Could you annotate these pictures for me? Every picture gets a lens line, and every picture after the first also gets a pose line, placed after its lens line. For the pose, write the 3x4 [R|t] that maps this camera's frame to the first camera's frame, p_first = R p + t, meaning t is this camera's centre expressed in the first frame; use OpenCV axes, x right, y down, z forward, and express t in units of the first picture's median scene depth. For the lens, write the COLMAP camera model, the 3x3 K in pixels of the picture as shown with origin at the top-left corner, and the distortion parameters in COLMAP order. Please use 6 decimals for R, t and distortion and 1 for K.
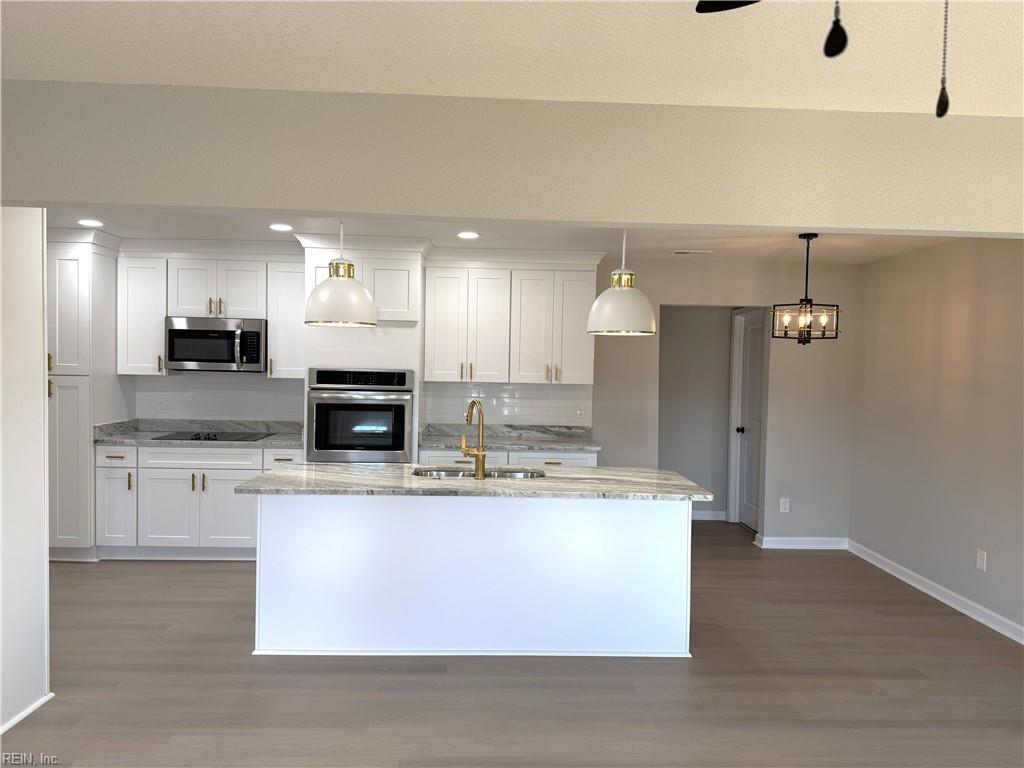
lens RADIAL K [[720.6, 0, 512.3], [0, 720.6, 378.4], [0, 0, 1]] dist [0.061873, -0.084750]
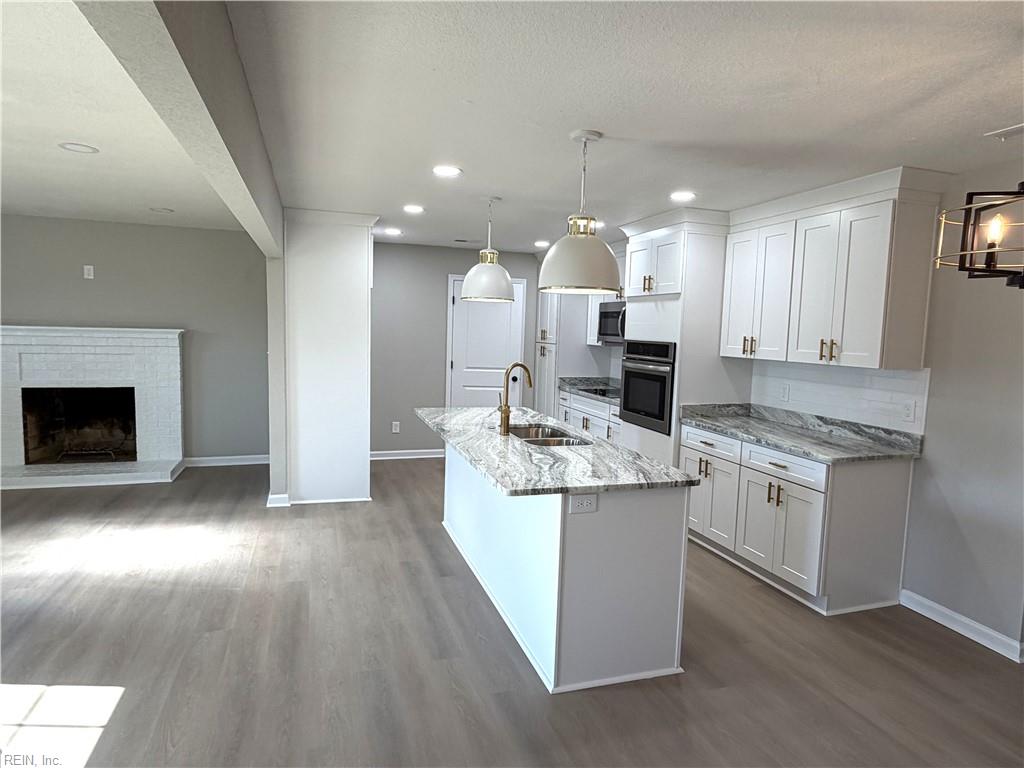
lens RADIAL K [[602.1, 0, 512.9], [0, 602.1, 386.4], [0, 0, 1]] dist [0.002319, -0.002486]
pose [[0.283907, 0.079541, -0.955547, 0.576962], [-0.047854, 0.996487, 0.068731, 0.001891], [0.957657, 0.026214, 0.286716, 0.522204]]
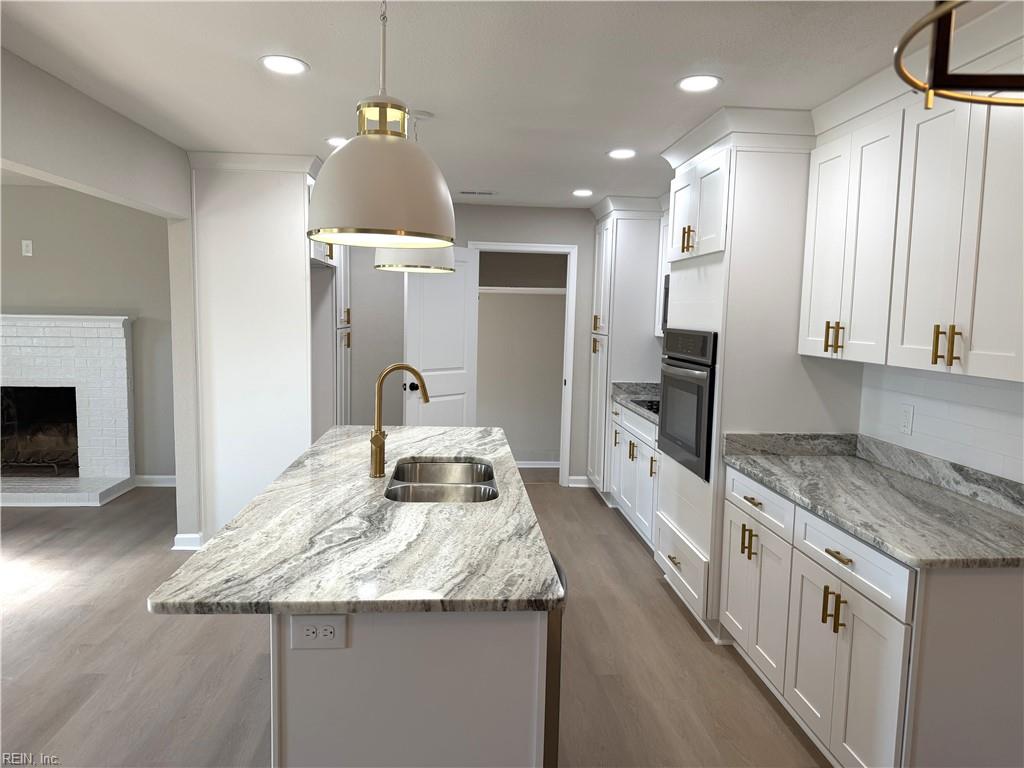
lens RADIAL K [[720.6, 0, 514.8], [0, 720.6, 387.3], [0, 0, 1]] dist [0.061873, -0.084750]
pose [[0.050491, 0.083341, -0.995241, 0.453650], [-0.047201, 0.995598, 0.080976, -0.006742], [0.997608, 0.042888, 0.054203, 0.762555]]
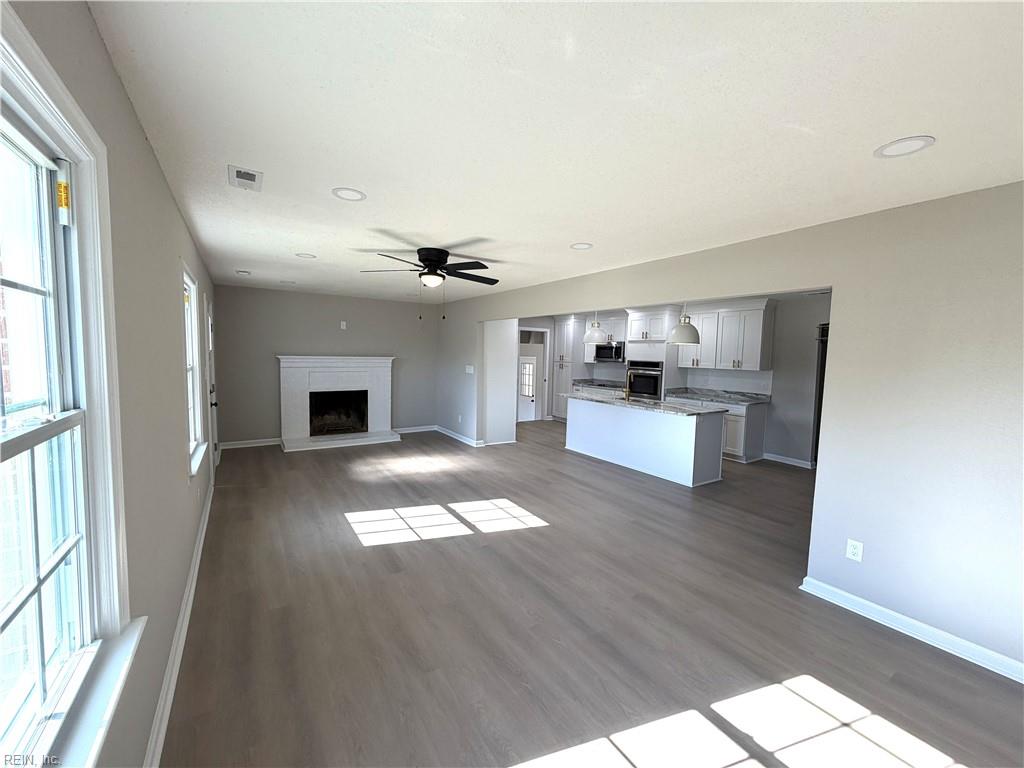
lens RADIAL K [[408.3, 0, 509.1], [0, 408.3, 384.1], [0, 0, 1]] dist [-0.001540, 0.000523]
pose [[0.525285, 0.056969, -0.849017, 0.689269], [-0.033448, 0.998368, 0.046297, 0.015748], [0.850269, 0.004079, 0.526333, -0.104604]]
